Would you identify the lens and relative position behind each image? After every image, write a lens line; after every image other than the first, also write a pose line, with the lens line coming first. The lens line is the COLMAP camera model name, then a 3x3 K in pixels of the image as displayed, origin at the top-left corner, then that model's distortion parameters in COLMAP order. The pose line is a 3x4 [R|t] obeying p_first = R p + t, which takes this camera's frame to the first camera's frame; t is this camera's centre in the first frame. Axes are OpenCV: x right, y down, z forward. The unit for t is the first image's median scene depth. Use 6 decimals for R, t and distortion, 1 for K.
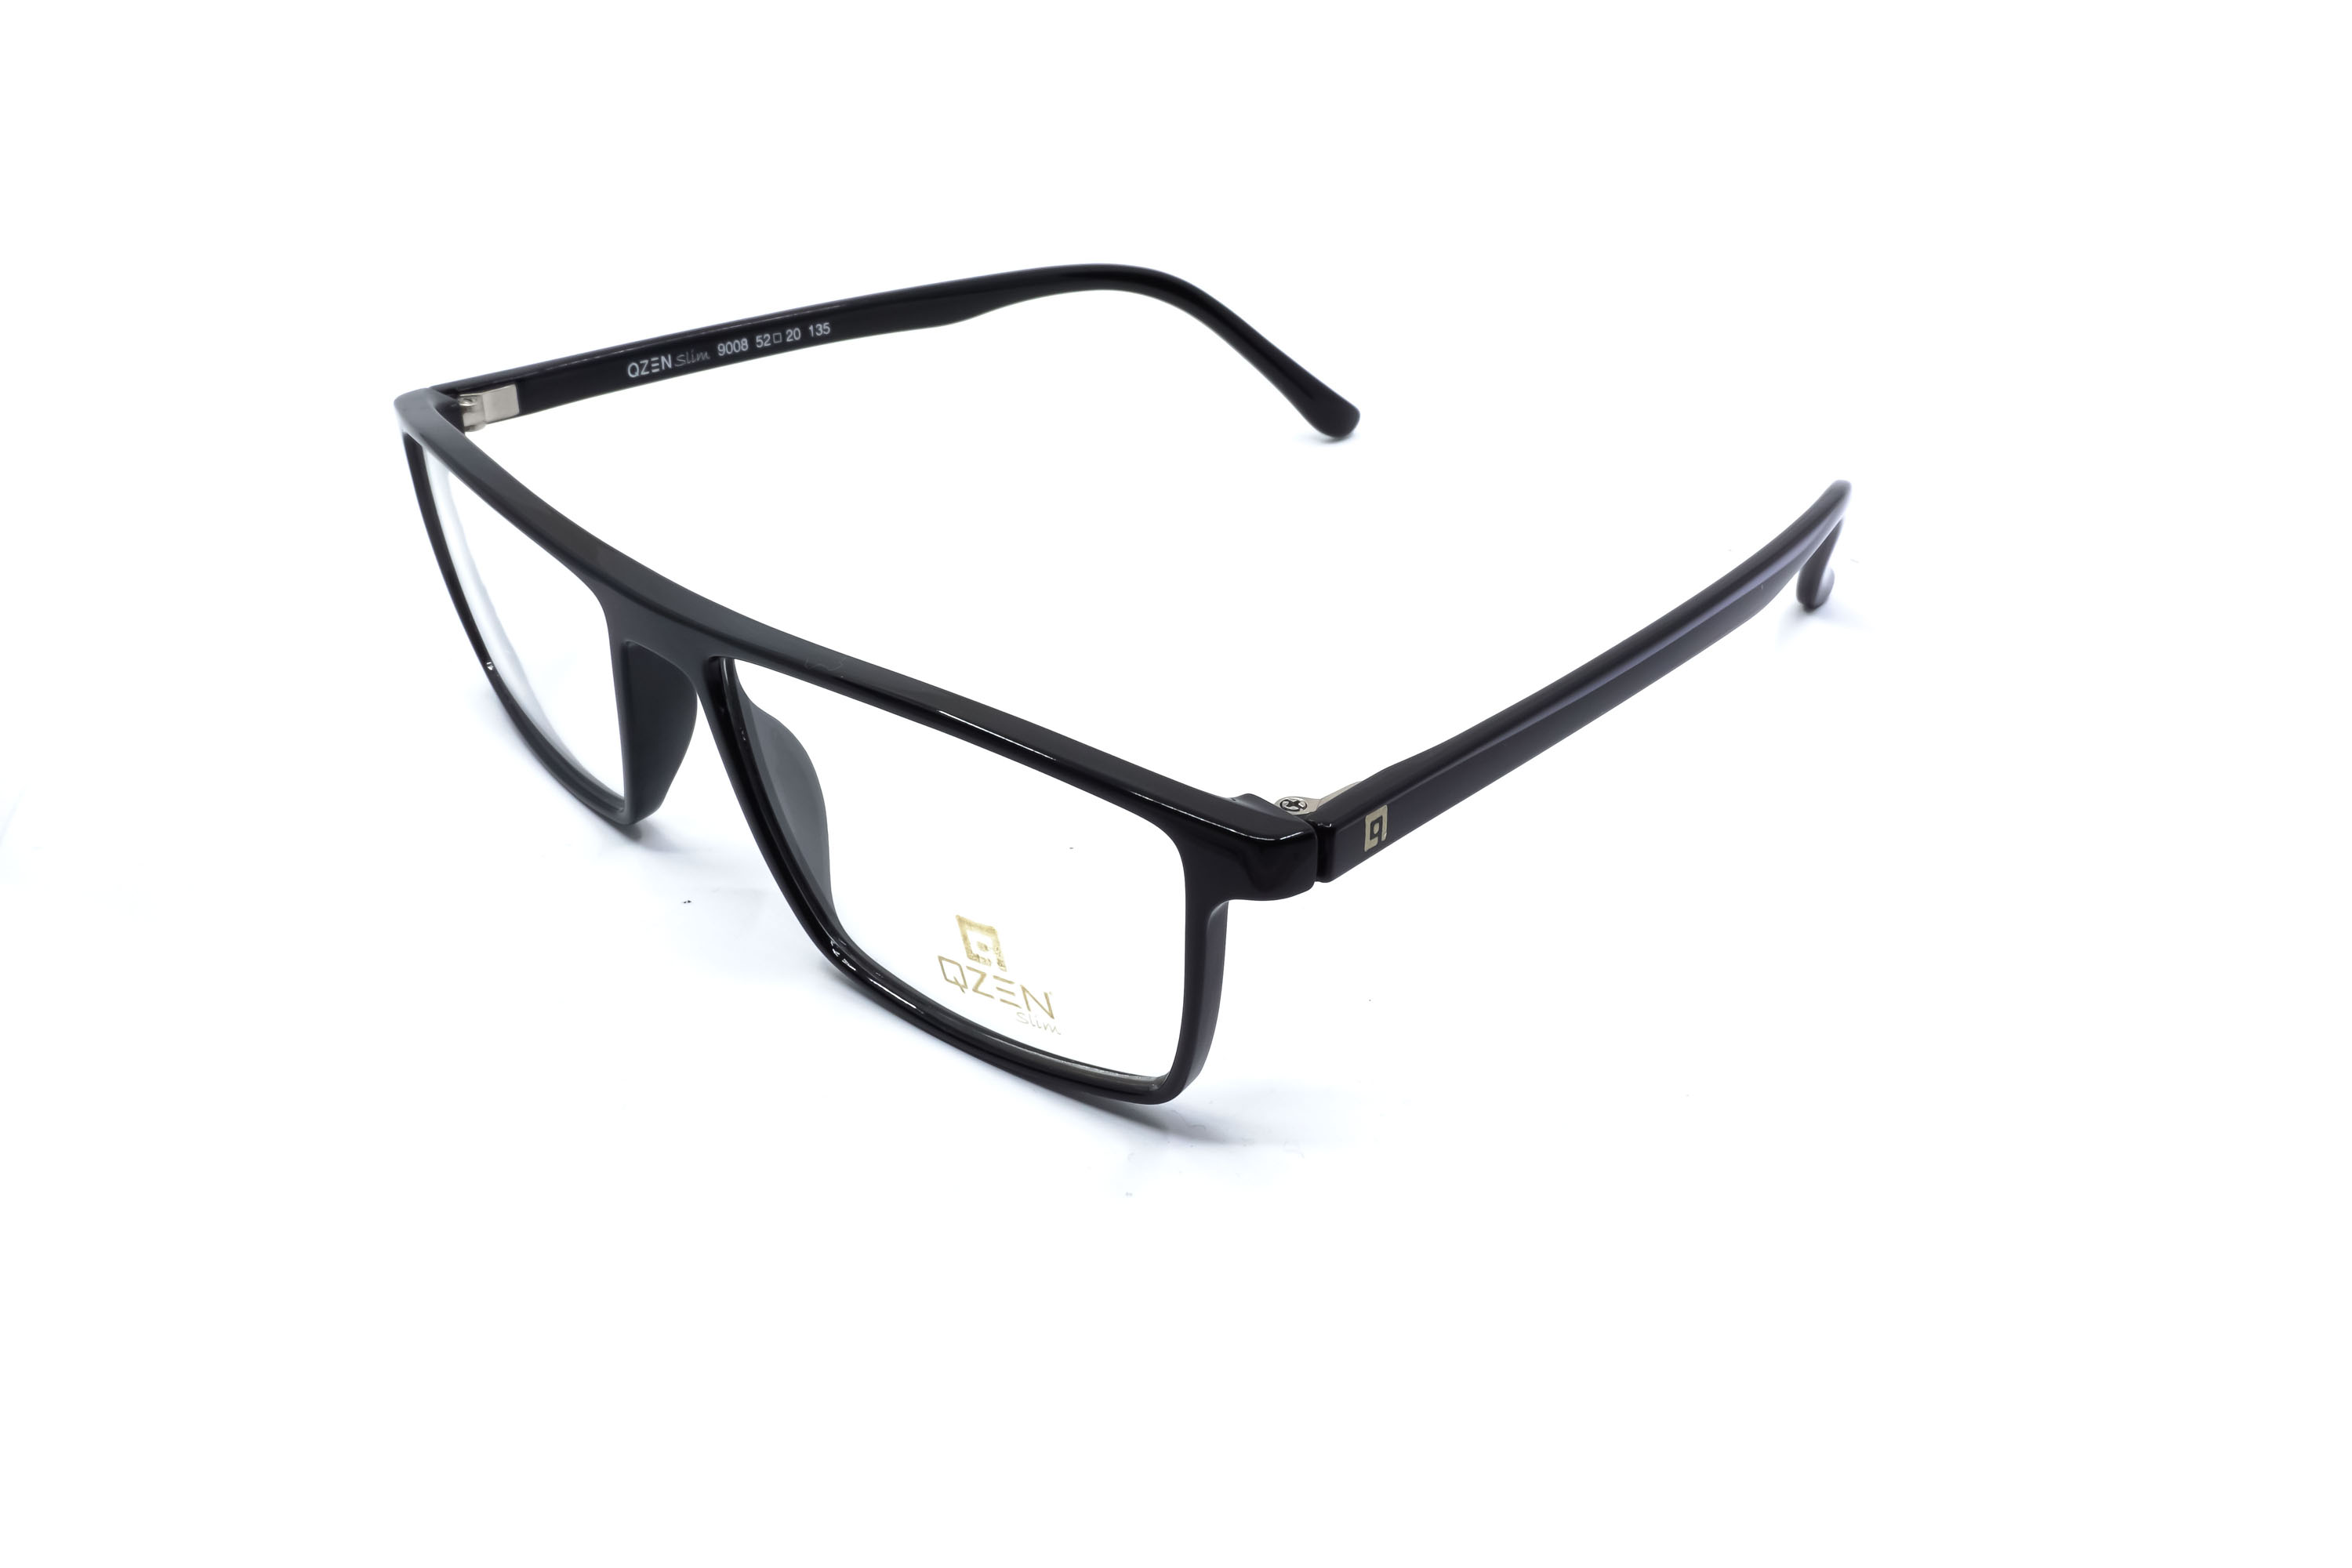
lens RADIAL K [[2277.2, 0, 1176.0], [0, 2277.2, 784.0], [0, 0, 1]] dist [-0.000781, -0.000745]
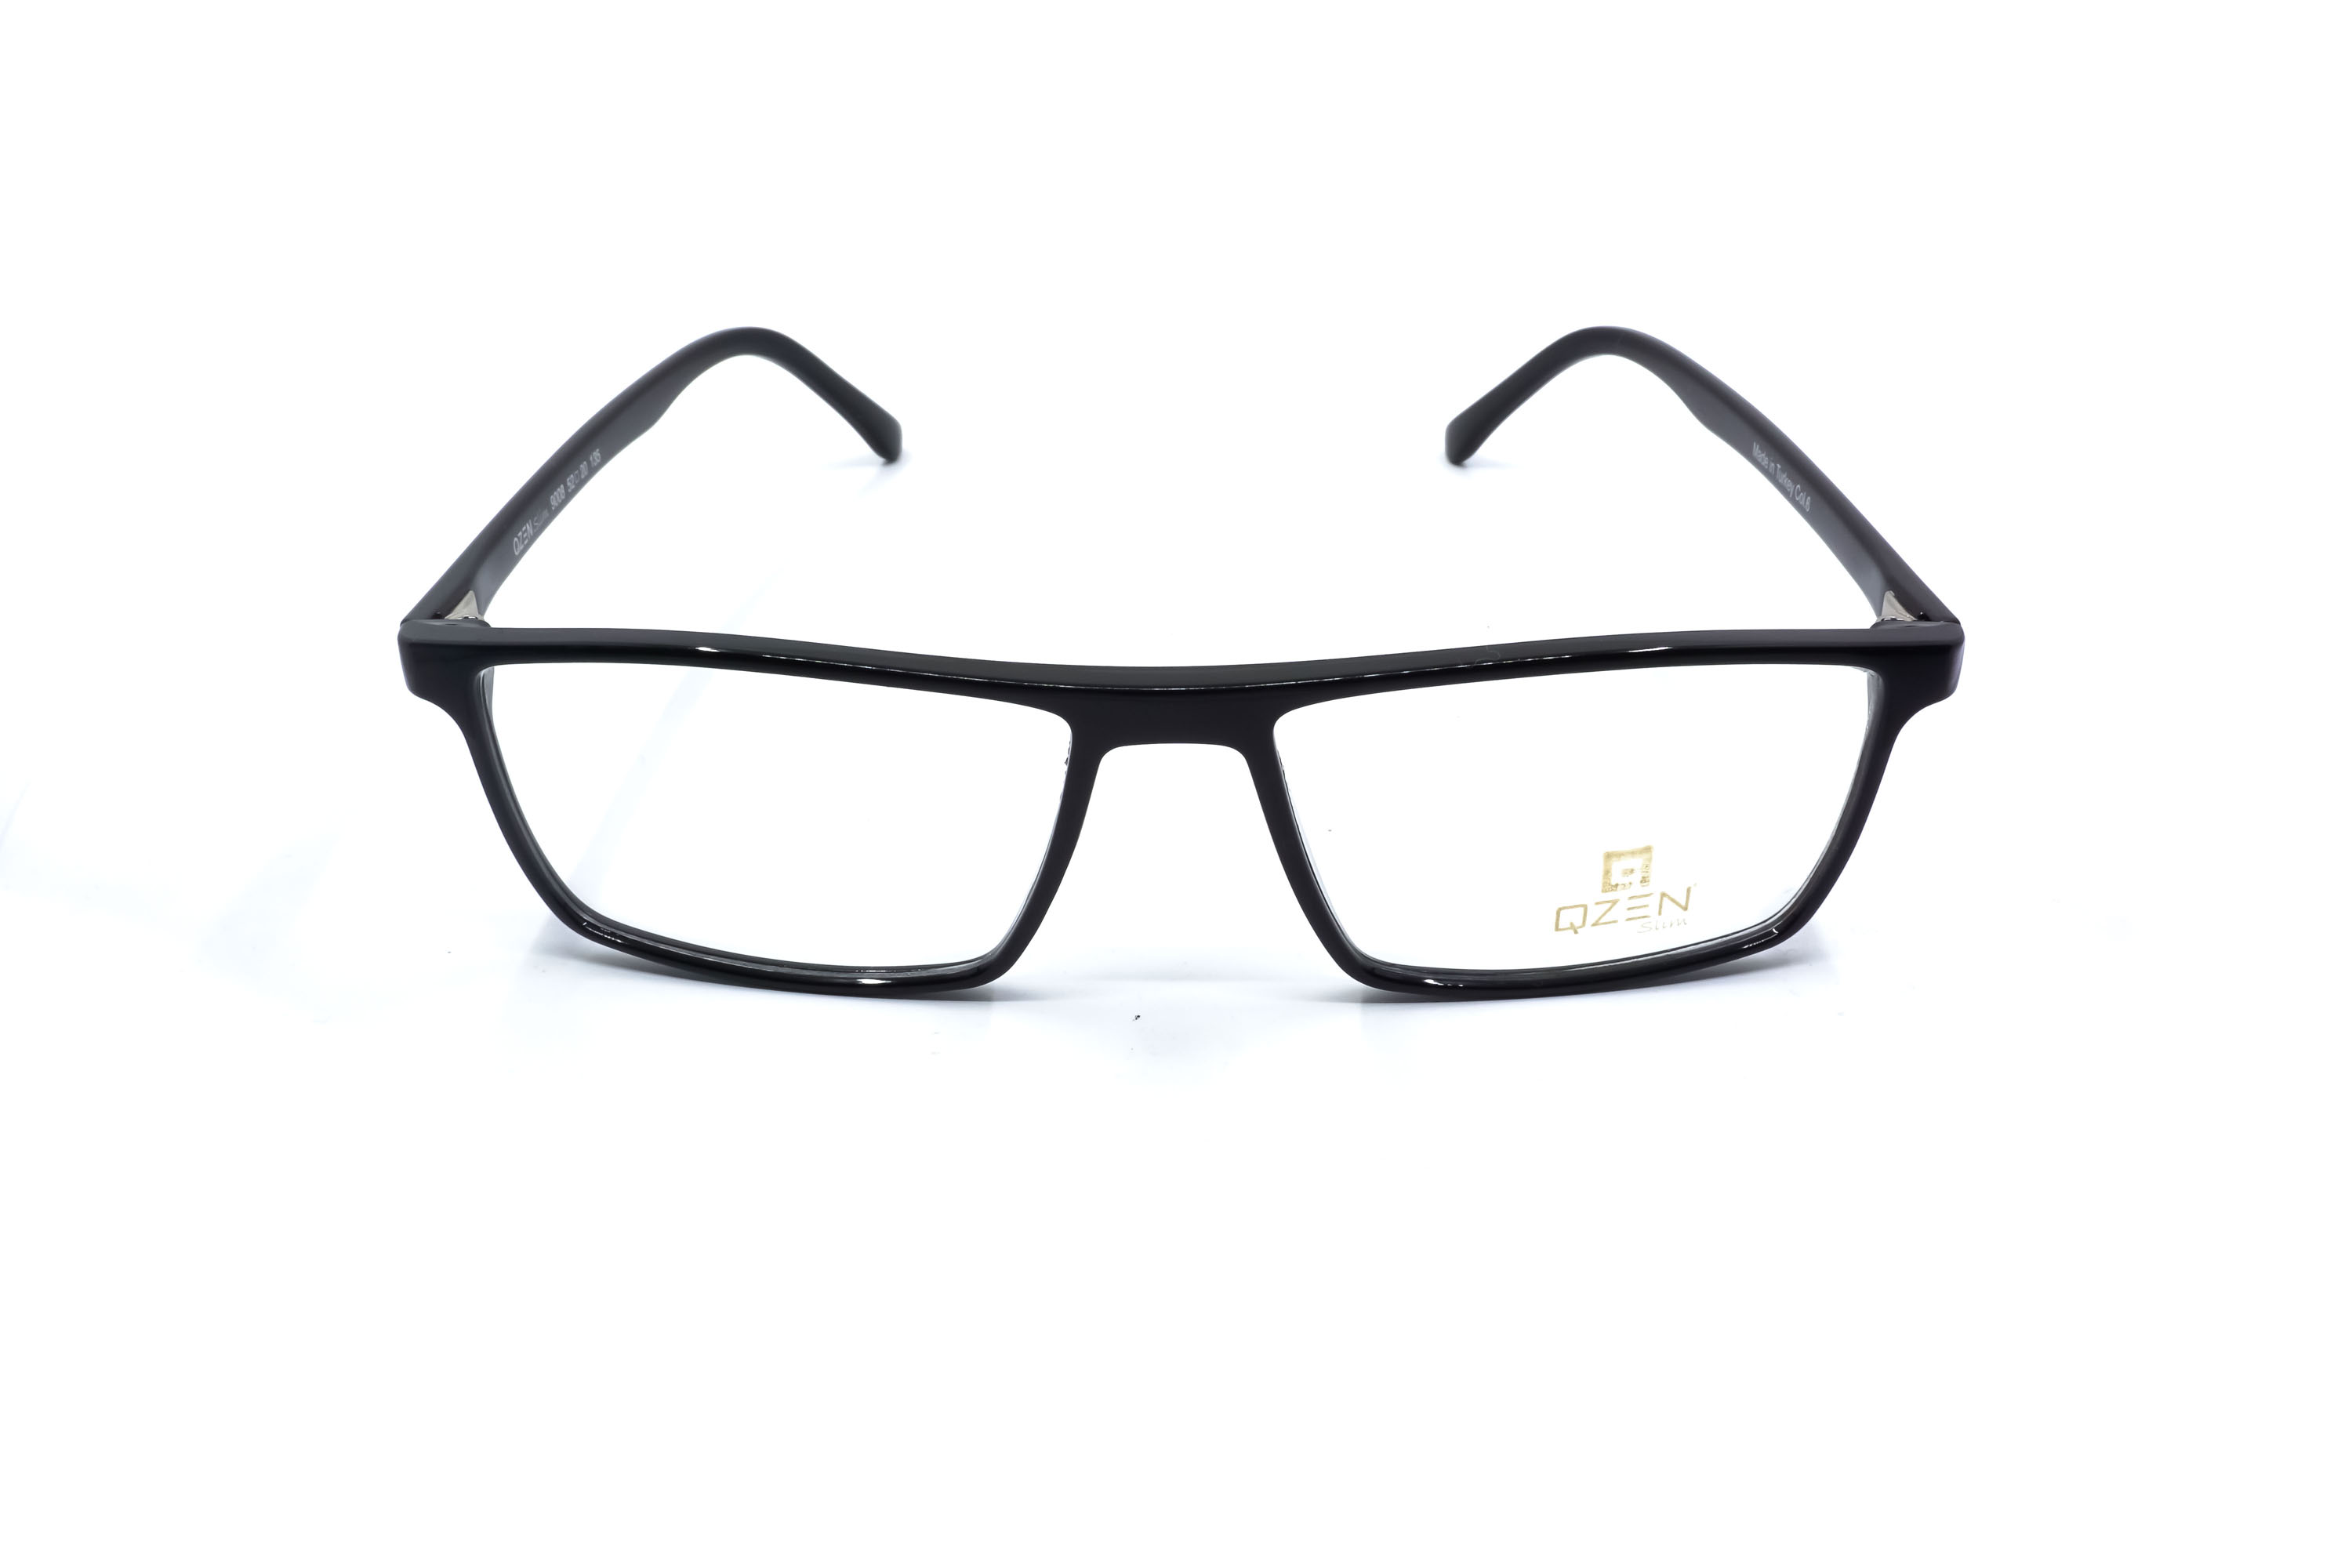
lens RADIAL K [[2277.2, 0, 1176.0], [0, 2277.2, 784.0], [0, 0, 1]] dist [-0.000781, -0.000745]
pose [[0.716672, -0.343427, 0.606992, -0.843481], [0.350167, 0.929886, 0.112676, -0.154555], [-0.603129, 0.131796, 0.786680, 0.293664]]
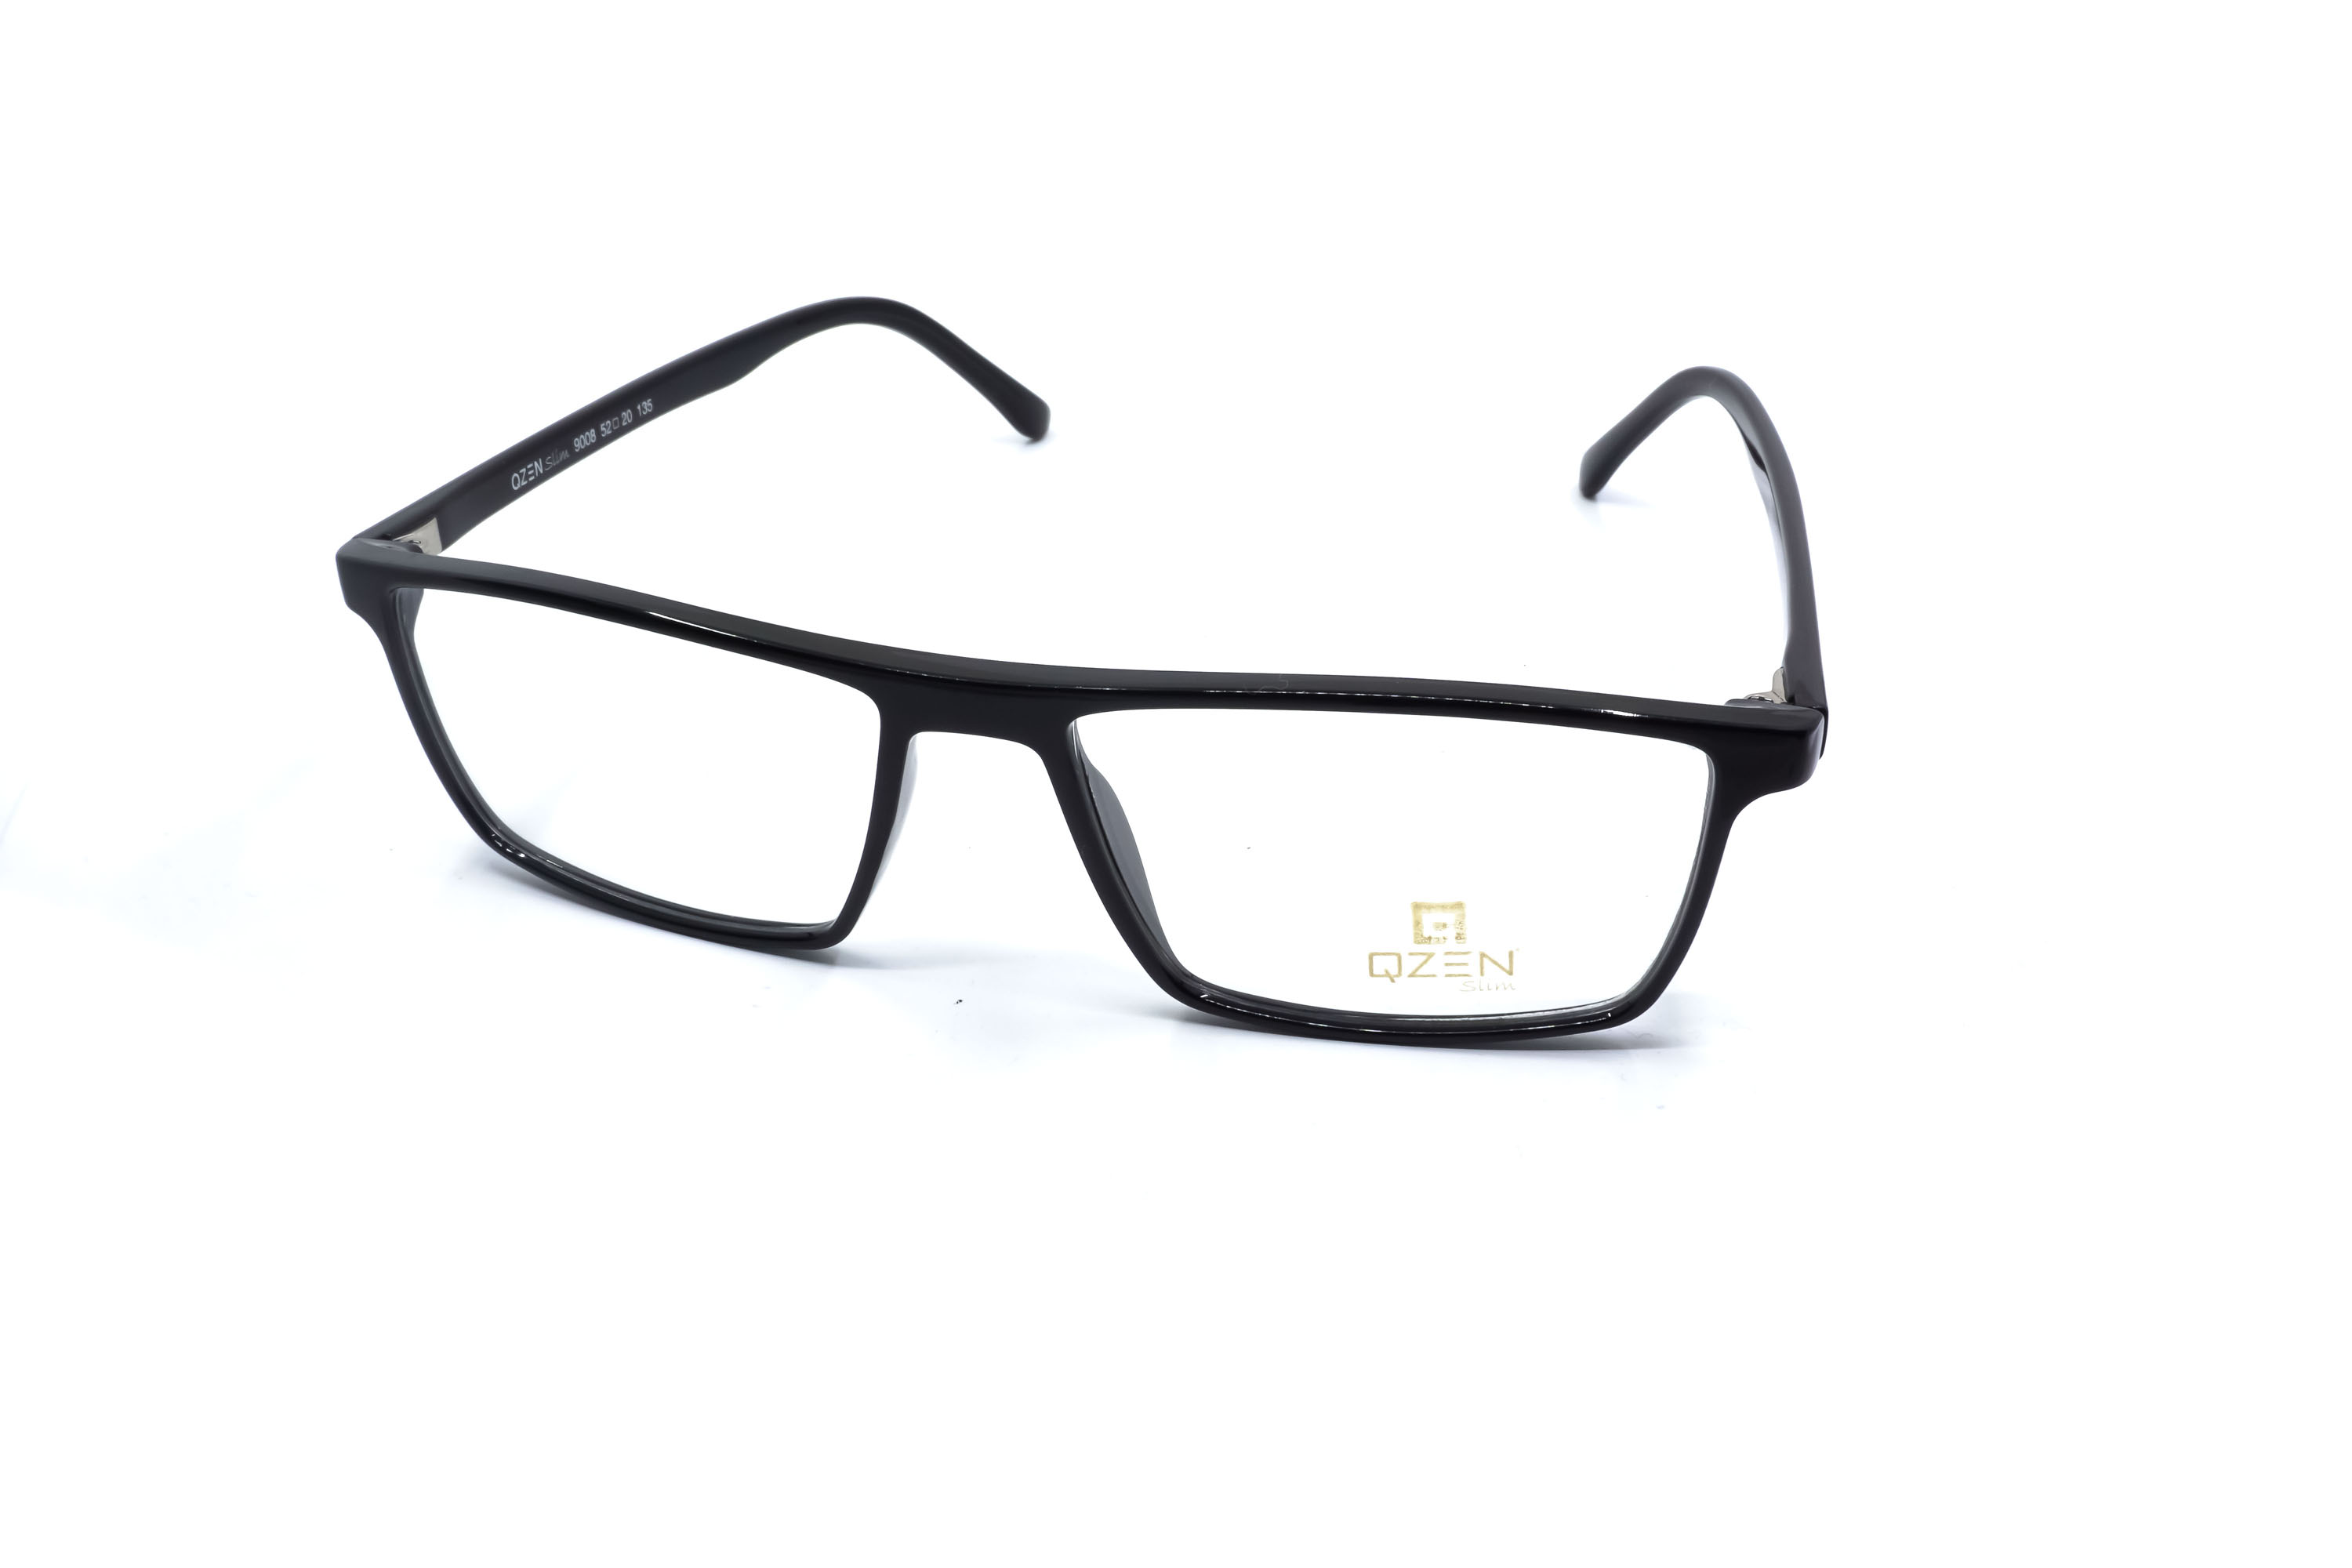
lens RADIAL K [[2277.2, 0, 1176.0], [0, 2277.2, 784.0], [0, 0, 1]] dist [-0.000781, -0.000745]
pose [[0.868979, -0.243516, 0.430784, -0.597172], [0.247315, 0.967737, 0.048162, -0.065724], [-0.428614, 0.064687, 0.901169, 0.136998]]
